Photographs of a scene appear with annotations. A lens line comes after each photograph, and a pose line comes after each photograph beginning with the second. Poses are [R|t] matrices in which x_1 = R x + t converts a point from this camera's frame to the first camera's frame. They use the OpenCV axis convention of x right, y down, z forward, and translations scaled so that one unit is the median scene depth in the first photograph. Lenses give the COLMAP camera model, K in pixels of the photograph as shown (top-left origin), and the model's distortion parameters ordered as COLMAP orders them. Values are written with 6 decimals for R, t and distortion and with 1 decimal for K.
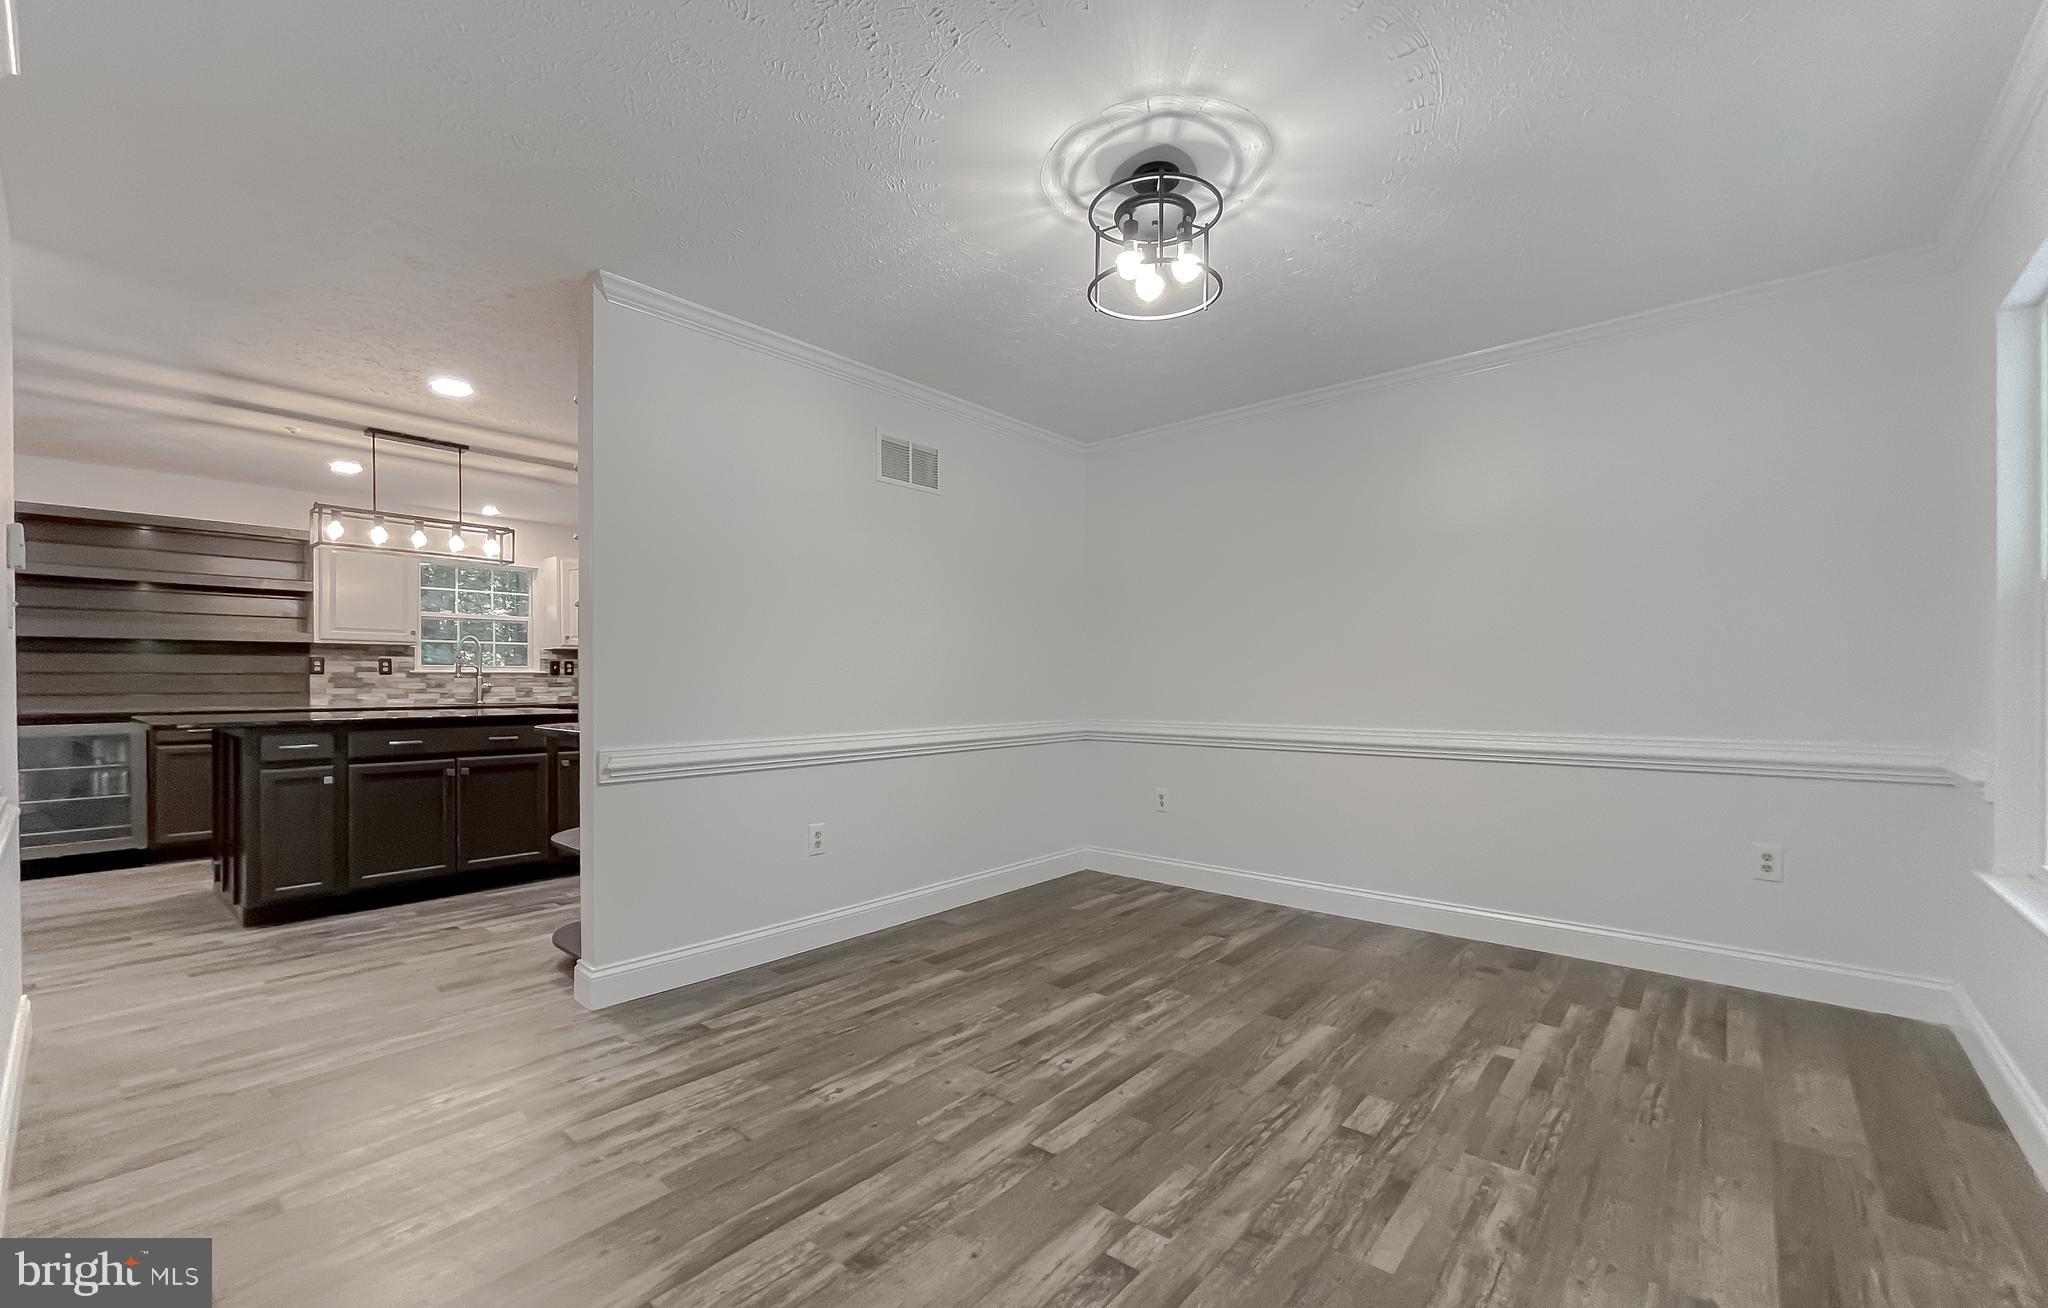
lens RADIAL K [[832.2, 0, 1007.6], [0, 832.2, 683.4], [0, 0, 1]] dist [-0.001858, -0.000088]
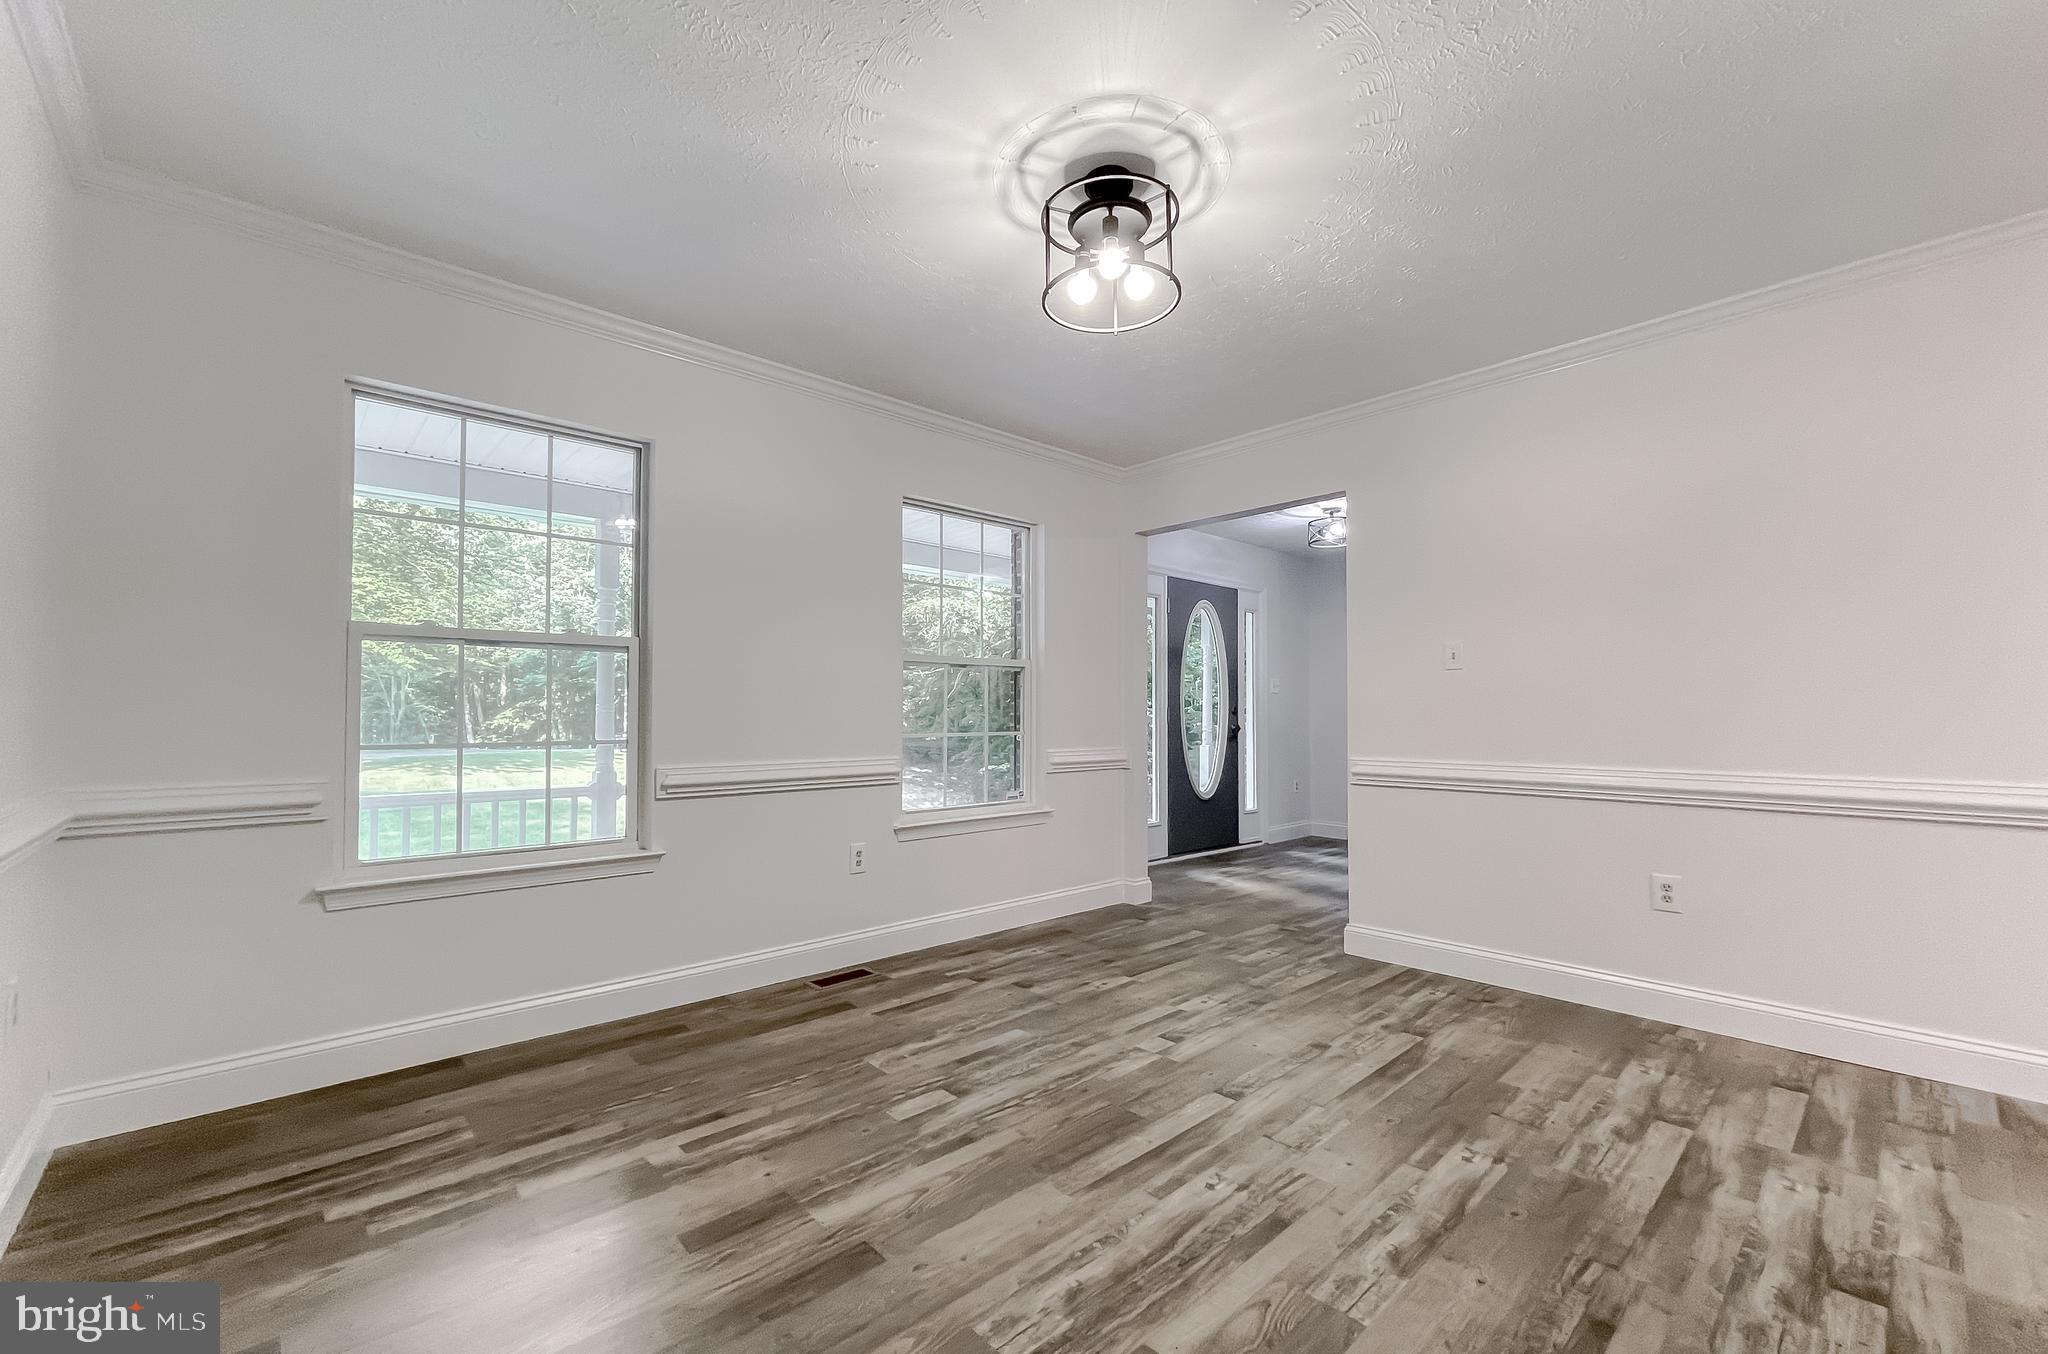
lens RADIAL K [[833.8, 0, 1015.5], [0, 833.8, 693.4], [0, 0, 1]] dist [0.000776, 0.000418]
pose [[-0.993976, 0.002804, 0.109559, 0.177207], [0.000450, 0.999769, -0.021504, 0.005988], [-0.109594, -0.021325, -0.993748, 1.904737]]
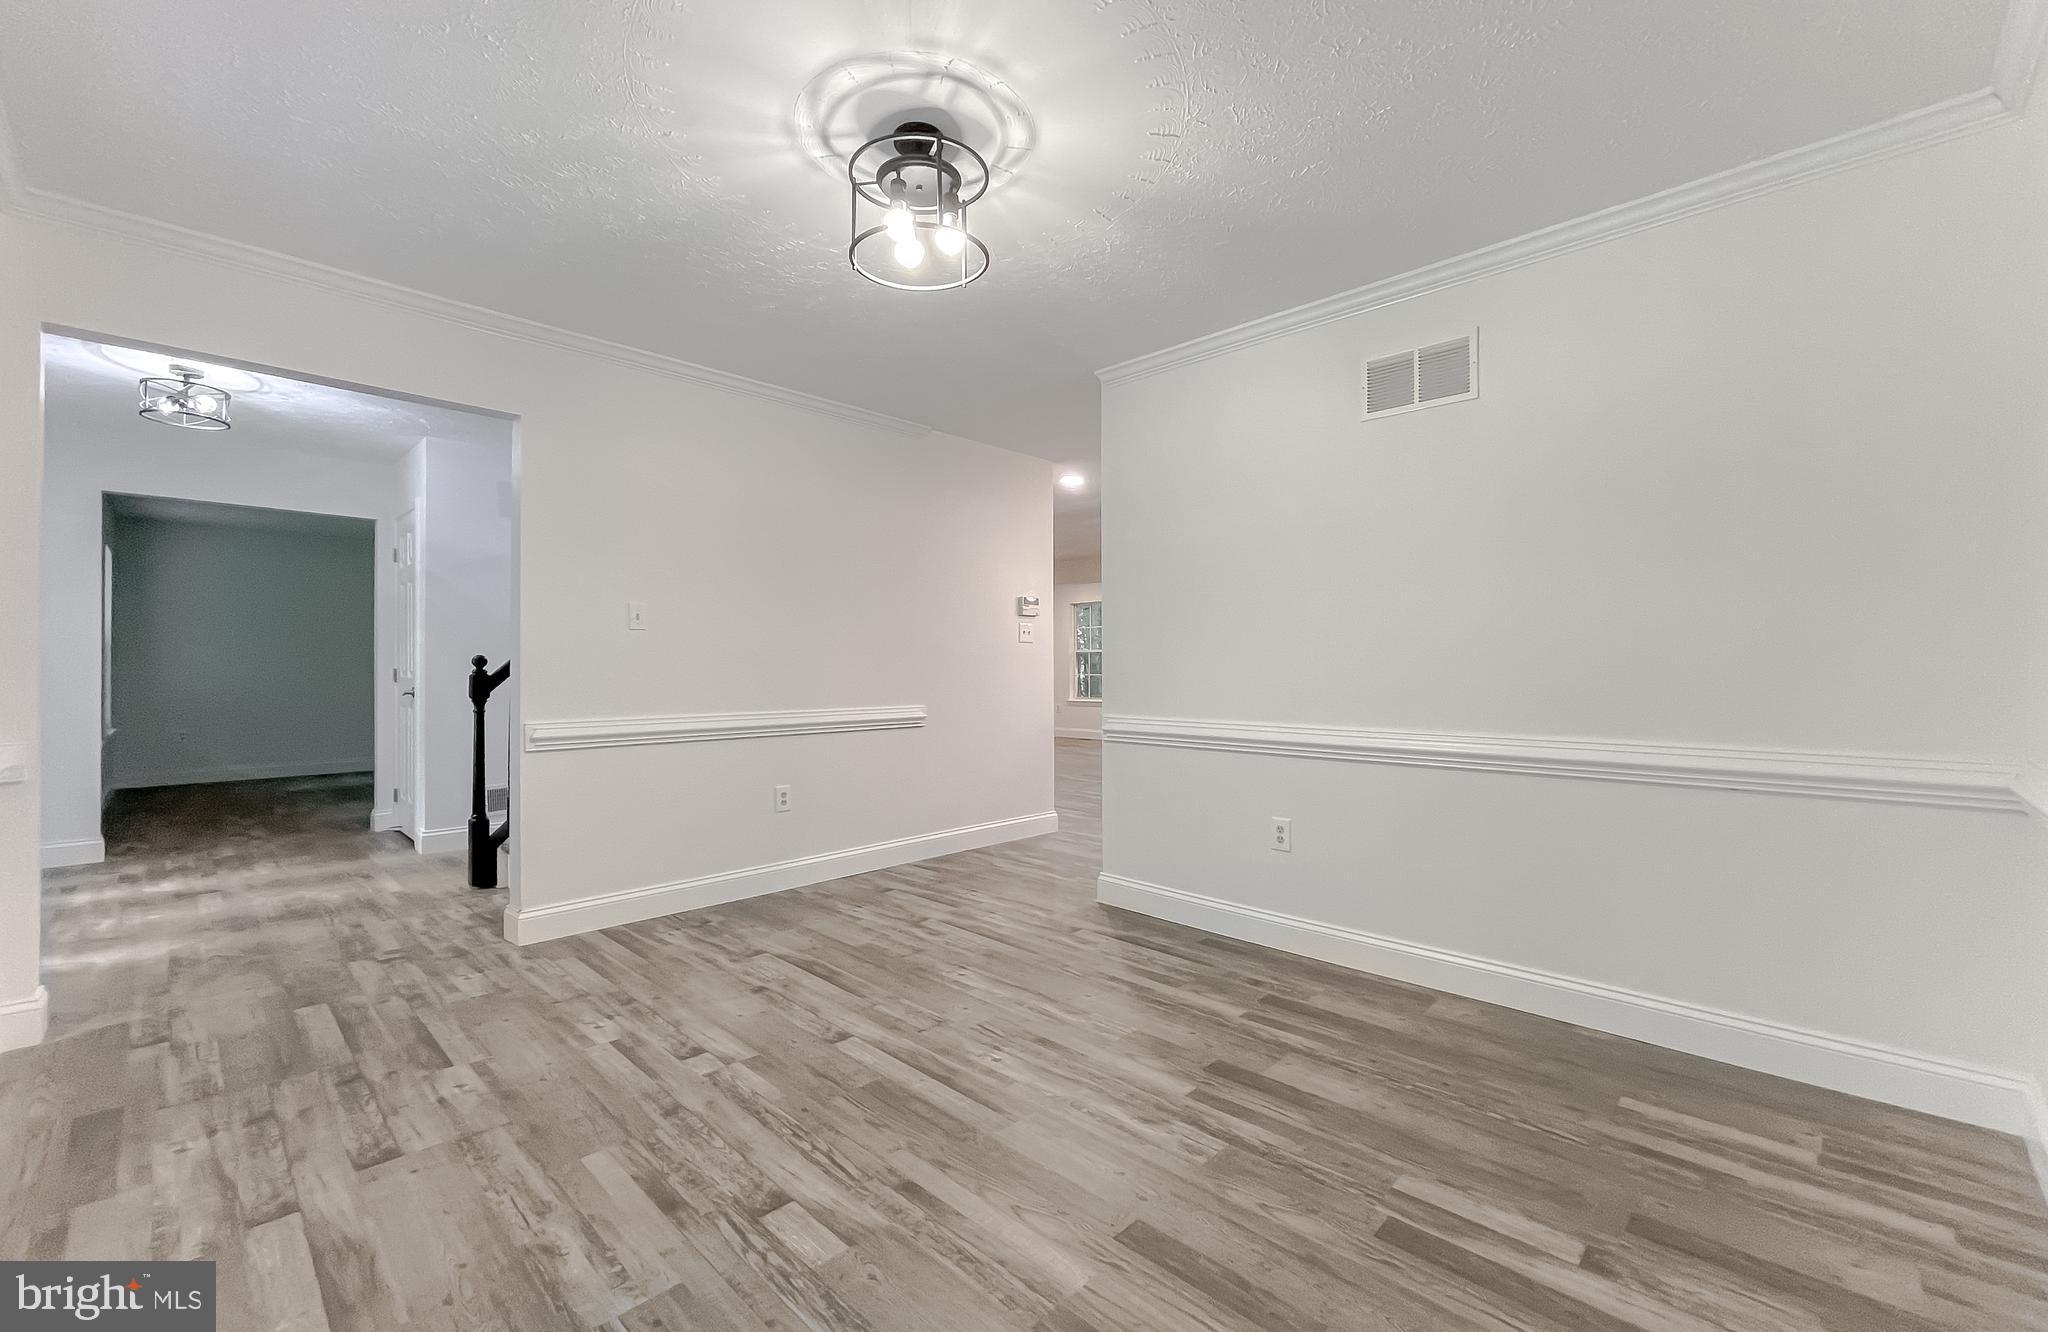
lens RADIAL K [[841.8, 0, 1024.6], [0, 841.8, 661.8], [0, 0, 1]] dist [-0.000771, -0.000029]
pose [[-0.053094, -0.004605, -0.998579, 1.098787], [-0.003643, 0.999984, -0.004418, -0.002223], [0.998583, 0.003404, -0.053110, 1.137751]]
